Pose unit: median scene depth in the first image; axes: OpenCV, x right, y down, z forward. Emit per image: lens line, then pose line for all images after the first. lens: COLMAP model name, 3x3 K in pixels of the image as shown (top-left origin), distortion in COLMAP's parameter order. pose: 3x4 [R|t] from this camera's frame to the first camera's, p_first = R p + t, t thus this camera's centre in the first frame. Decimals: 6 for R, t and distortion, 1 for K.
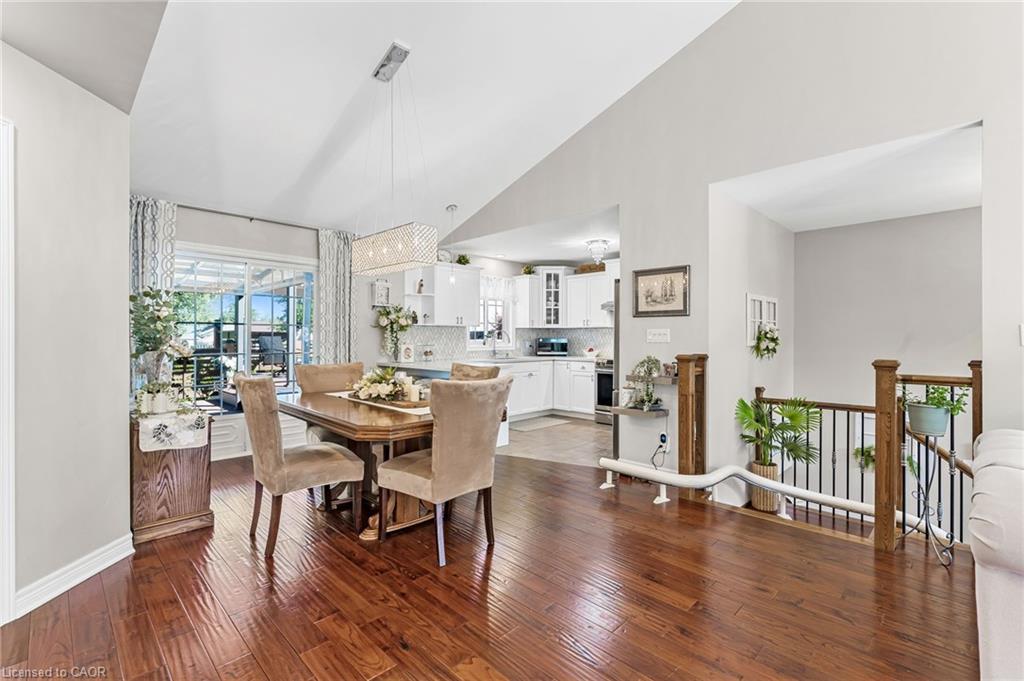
lens RADIAL K [[456.5, 0, 501.3], [0, 456.5, 336.9], [0, 0, 1]] dist [0.000338, -0.000274]
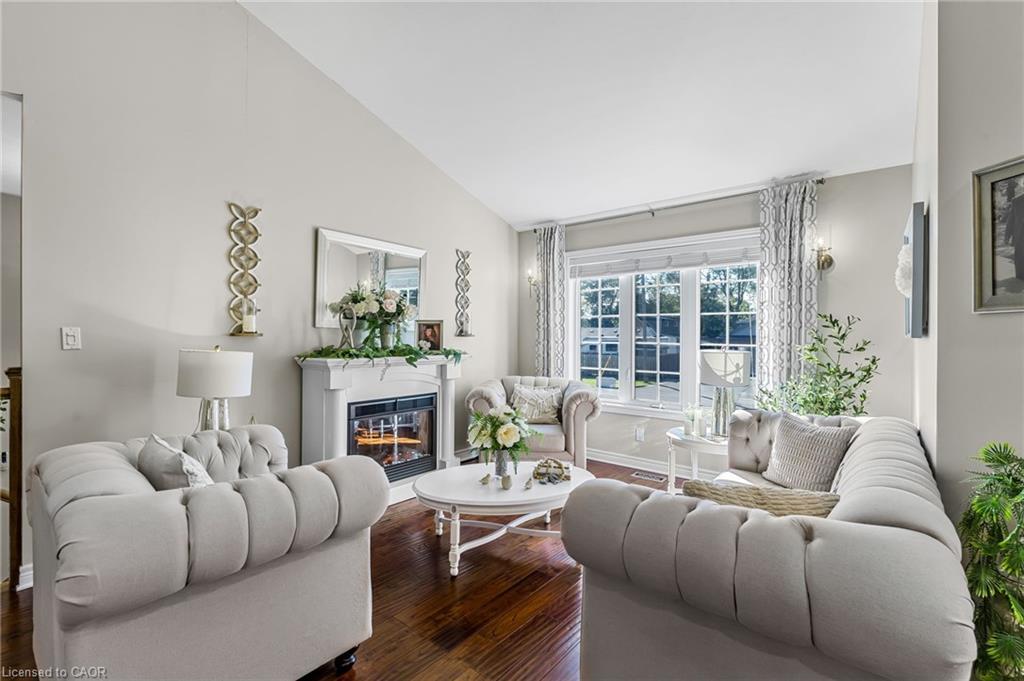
lens RADIAL K [[456.5, 0, 510.9], [0, 456.5, 334.7], [0, 0, 1]] dist [0.000338, -0.000274]
pose [[-0.100937, -0.000366, 0.994893, 0.033727], [-0.005991, 0.999982, -0.000240, -0.006906], [-0.994875, -0.005985, -0.100937, 0.062303]]
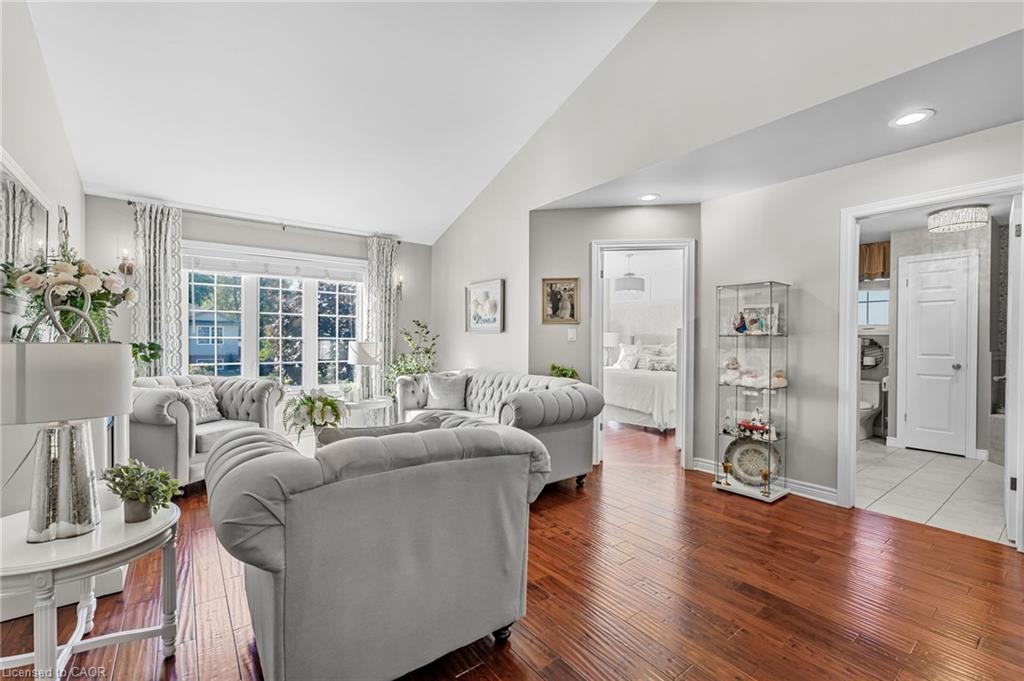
lens RADIAL K [[434.6, 0, 502.6], [0, 434.6, 343.4], [0, 0, 1]] dist [-0.003310, 0.000359]
pose [[-0.990346, -0.006341, 0.138475, 0.188770], [-0.005397, 0.999960, 0.007187, 0.005504], [-0.138515, 0.006371, -0.990340, 0.450412]]
